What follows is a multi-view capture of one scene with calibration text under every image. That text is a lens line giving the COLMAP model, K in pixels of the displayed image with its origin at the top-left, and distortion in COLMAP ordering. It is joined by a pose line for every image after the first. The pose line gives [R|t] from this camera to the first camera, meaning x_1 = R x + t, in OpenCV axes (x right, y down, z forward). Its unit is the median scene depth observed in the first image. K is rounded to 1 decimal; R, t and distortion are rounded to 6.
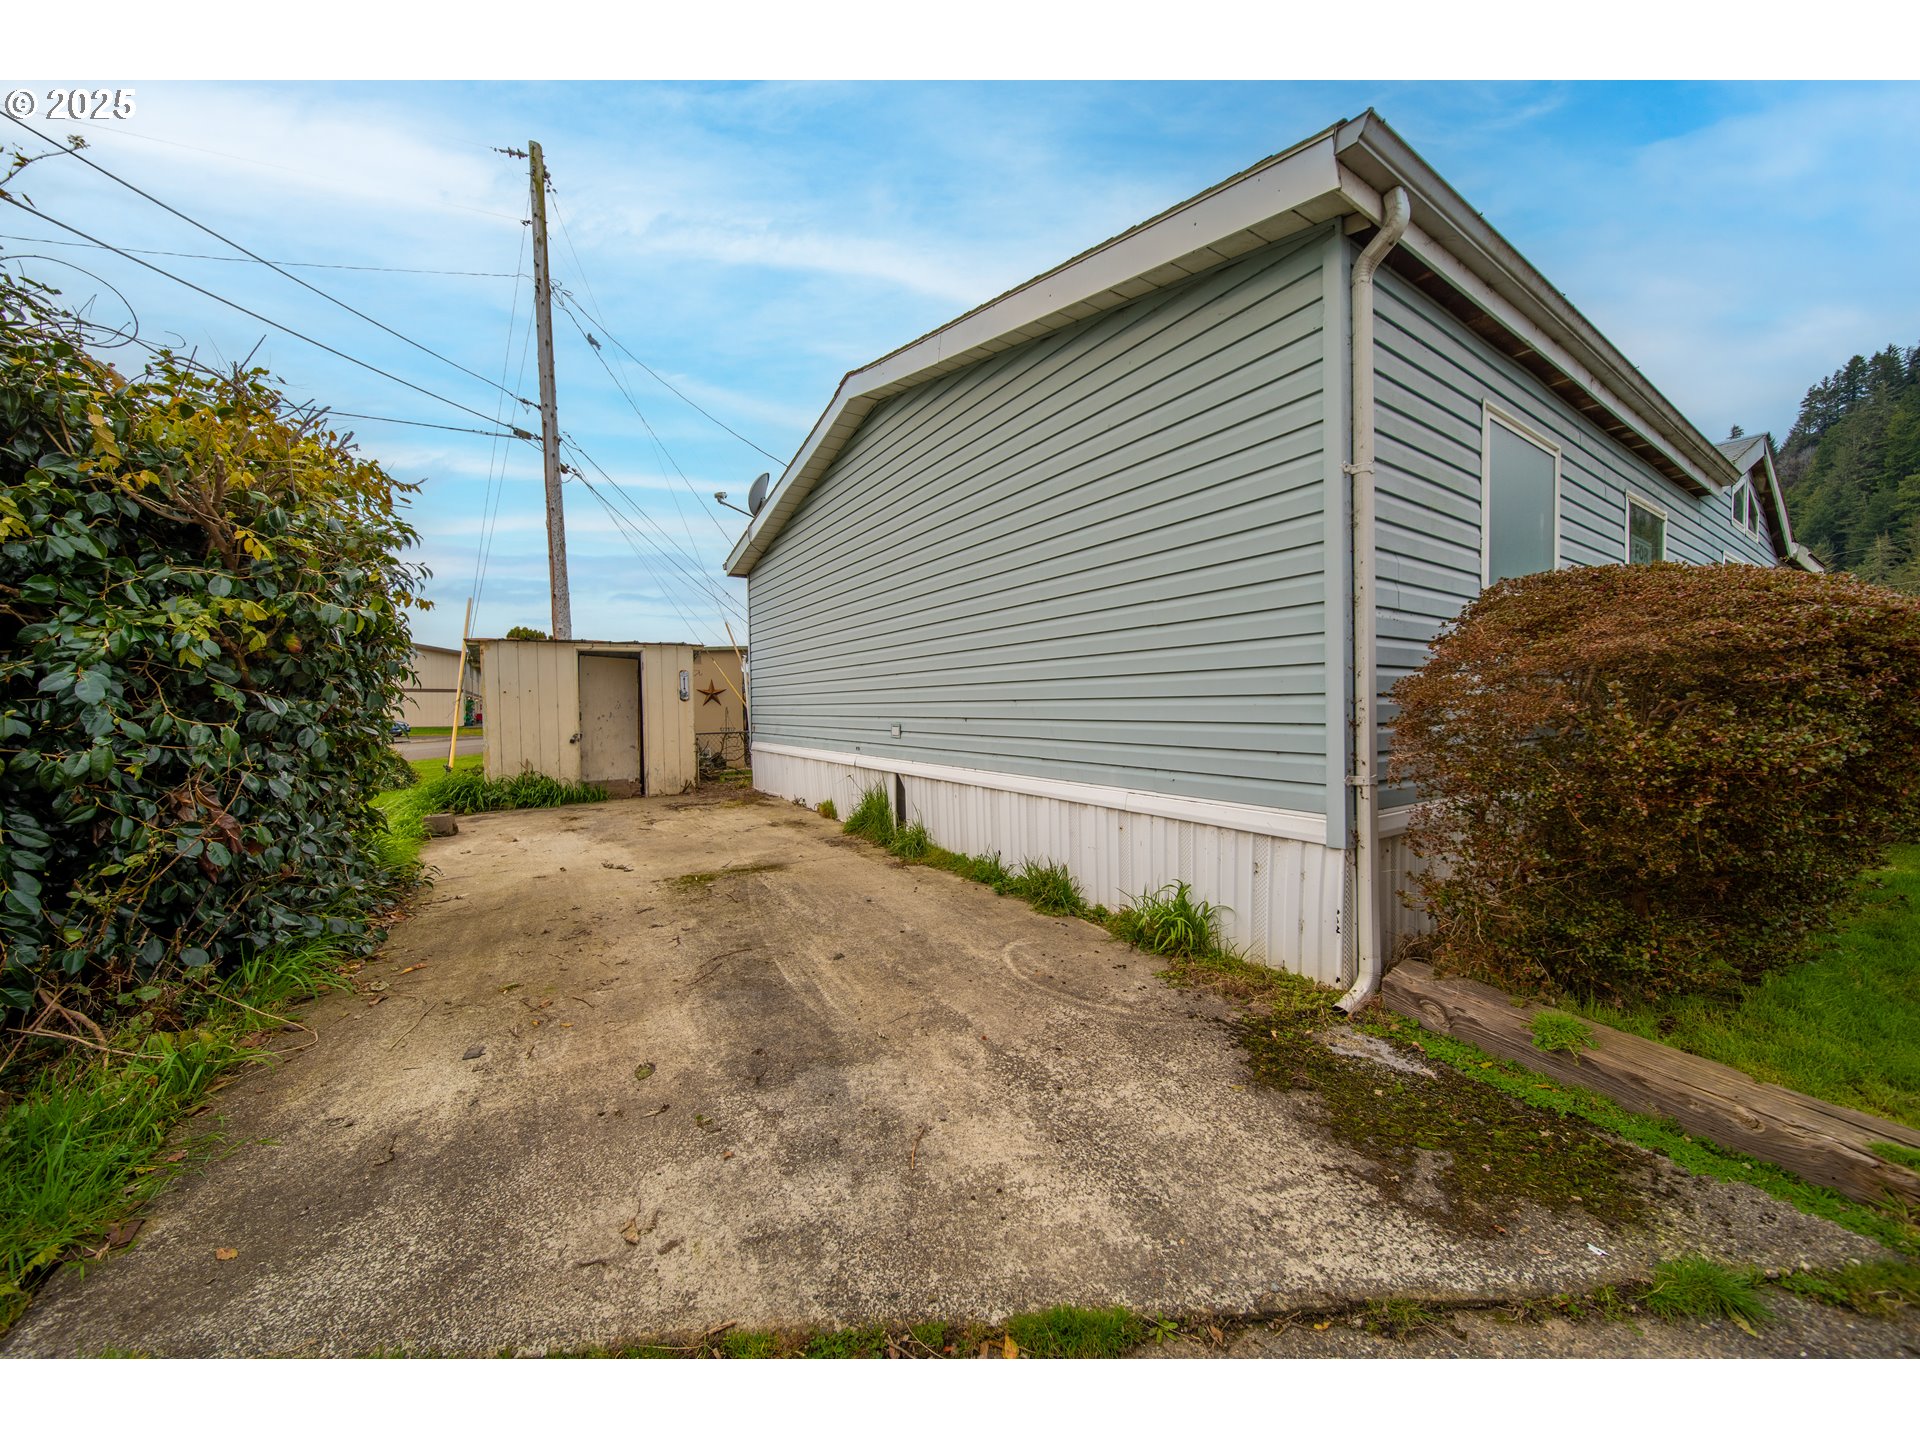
lens RADIAL K [[664.9, 0, 954.0], [0, 664.9, 723.8], [0, 0, 1]] dist [-0.003039, -0.000189]
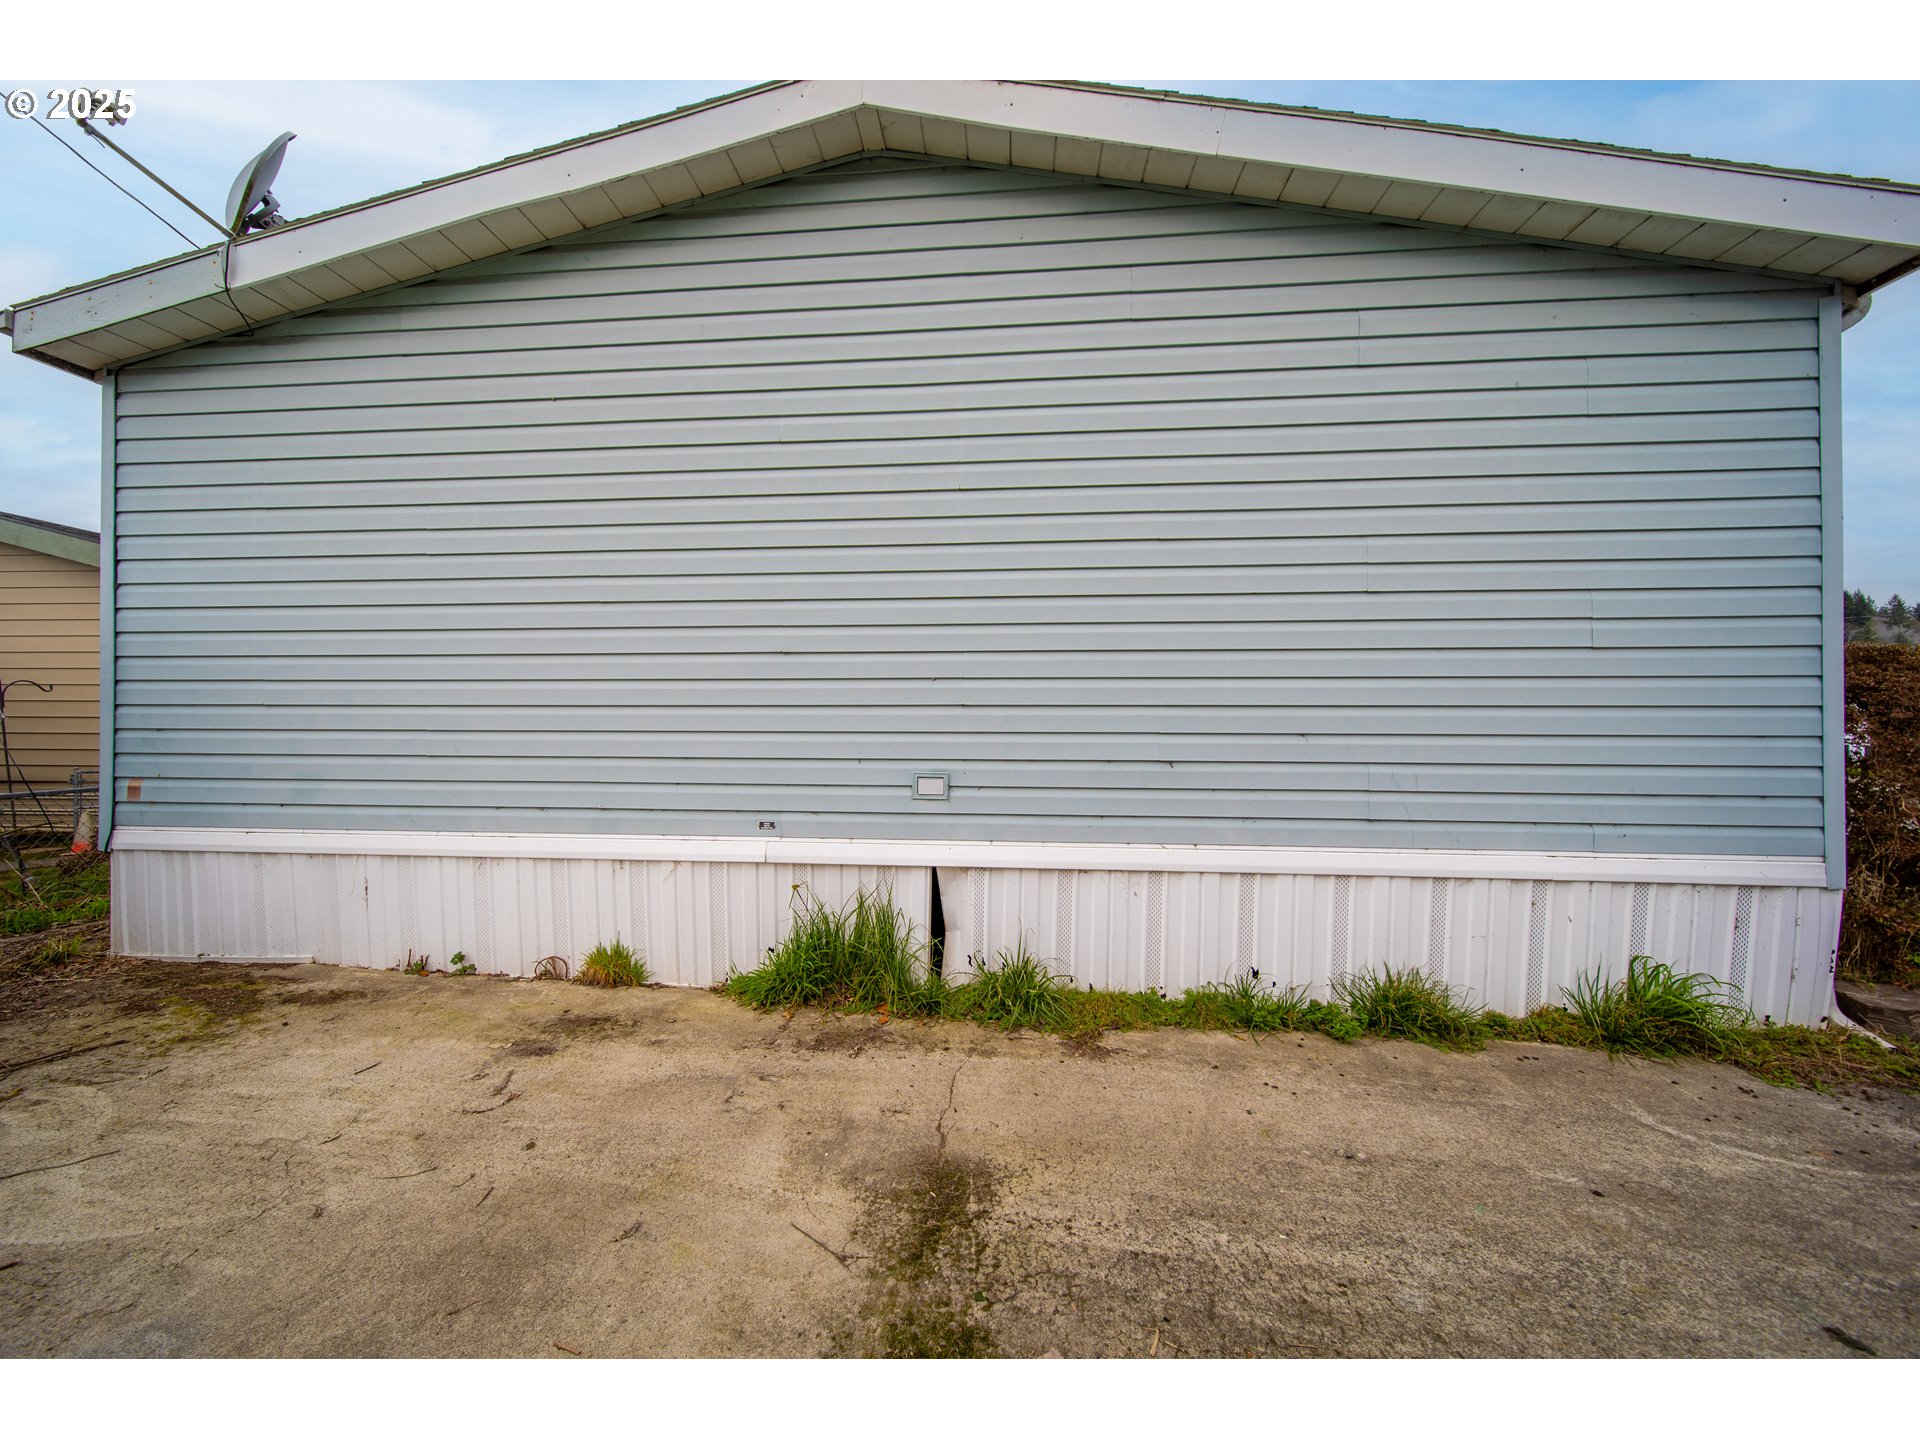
lens RADIAL K [[664.9, 0, 960.4], [0, 664.9, 723.5], [0, 0, 1]] dist [-0.003039, -0.000189]
pose [[0.620999, 0.013243, 0.783699, -0.640893], [0.011578, 0.999593, -0.026066, -0.033380], [-0.783725, 0.025260, 0.620594, 0.863763]]
